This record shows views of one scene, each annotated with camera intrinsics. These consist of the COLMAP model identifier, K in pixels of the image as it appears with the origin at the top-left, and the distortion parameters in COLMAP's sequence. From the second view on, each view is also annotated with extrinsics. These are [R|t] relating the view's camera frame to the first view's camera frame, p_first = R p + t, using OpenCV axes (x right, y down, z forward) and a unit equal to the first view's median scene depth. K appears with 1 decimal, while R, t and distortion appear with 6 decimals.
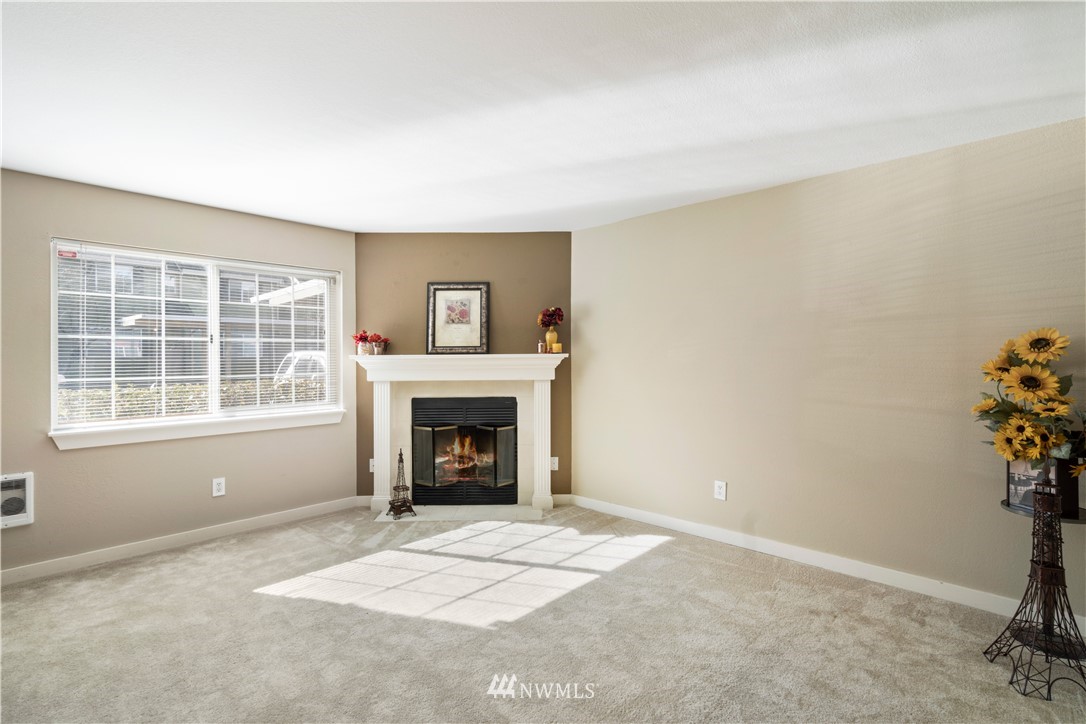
lens RADIAL K [[511.9, 0, 546.2], [0, 511.9, 354.4], [0, 0, 1]] dist [-0.001117, 0.001732]
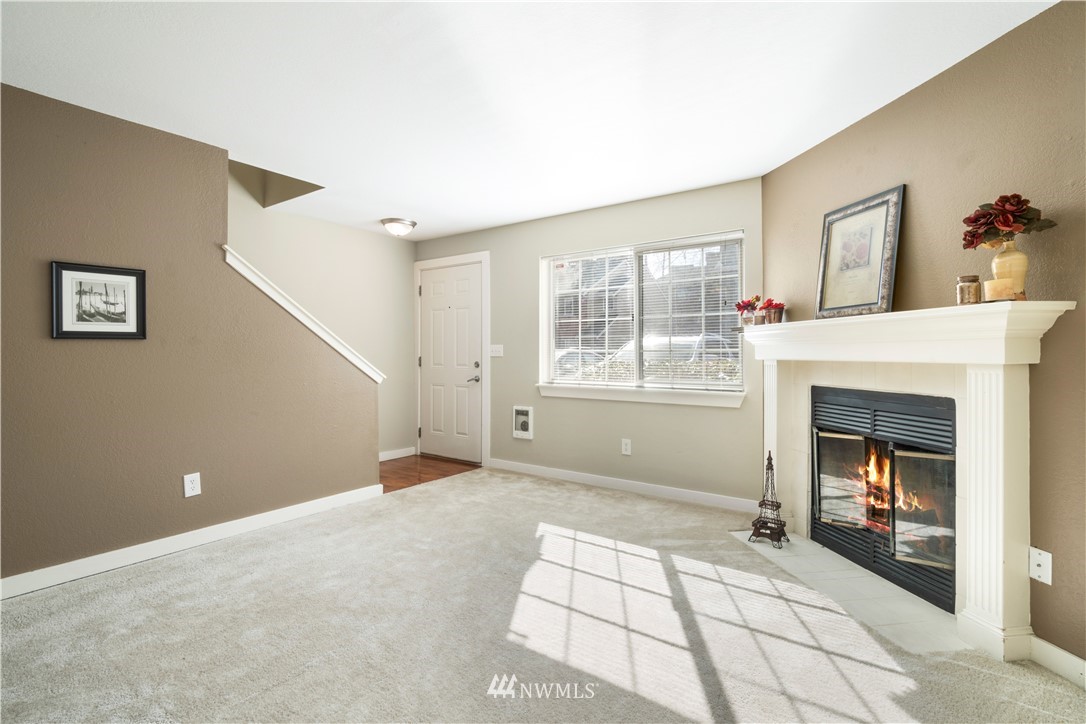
lens RADIAL K [[511.9, 0, 546.2], [0, 511.9, 354.4], [0, 0, 1]] dist [-0.001117, 0.001732]
pose [[0.152124, 0.006118, -0.988343, 0.380589], [0.002117, 0.999977, 0.006516, 0.038019], [0.988359, -0.003084, 0.152107, 0.540190]]
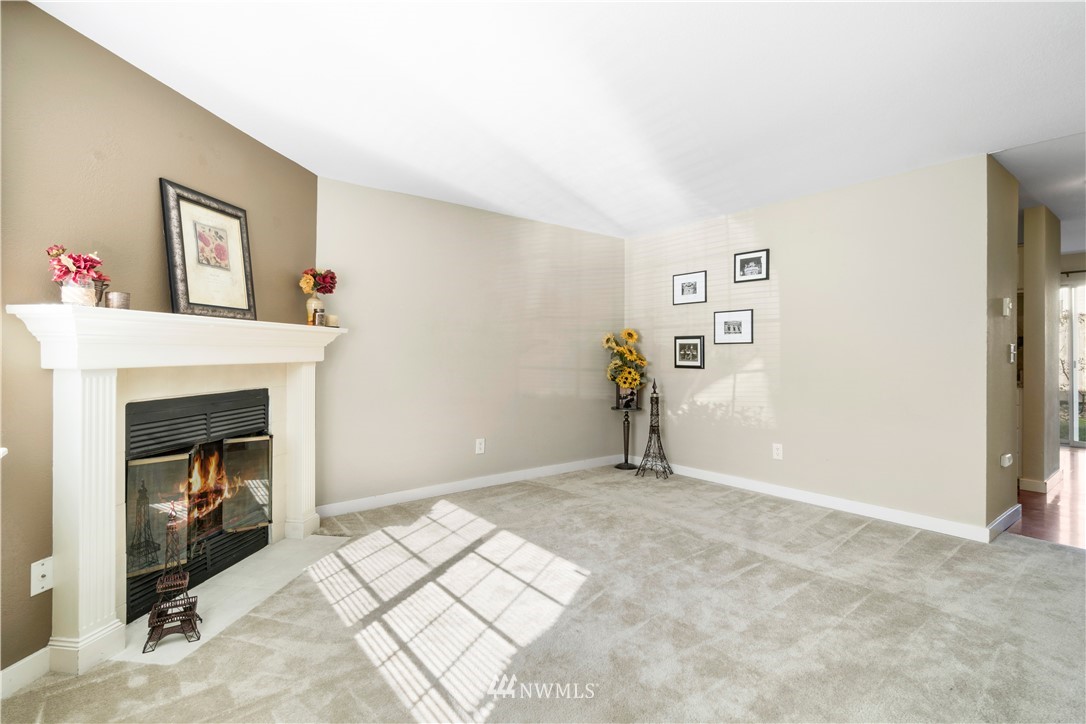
lens RADIAL K [[511.9, 0, 546.2], [0, 511.9, 354.4], [0, 0, 1]] dist [-0.001117, 0.001732]
pose [[0.130295, 0.006182, 0.991456, -0.701214], [-0.007020, 0.999961, -0.005313, 0.039711], [-0.991450, -0.006267, 0.130334, 0.548204]]
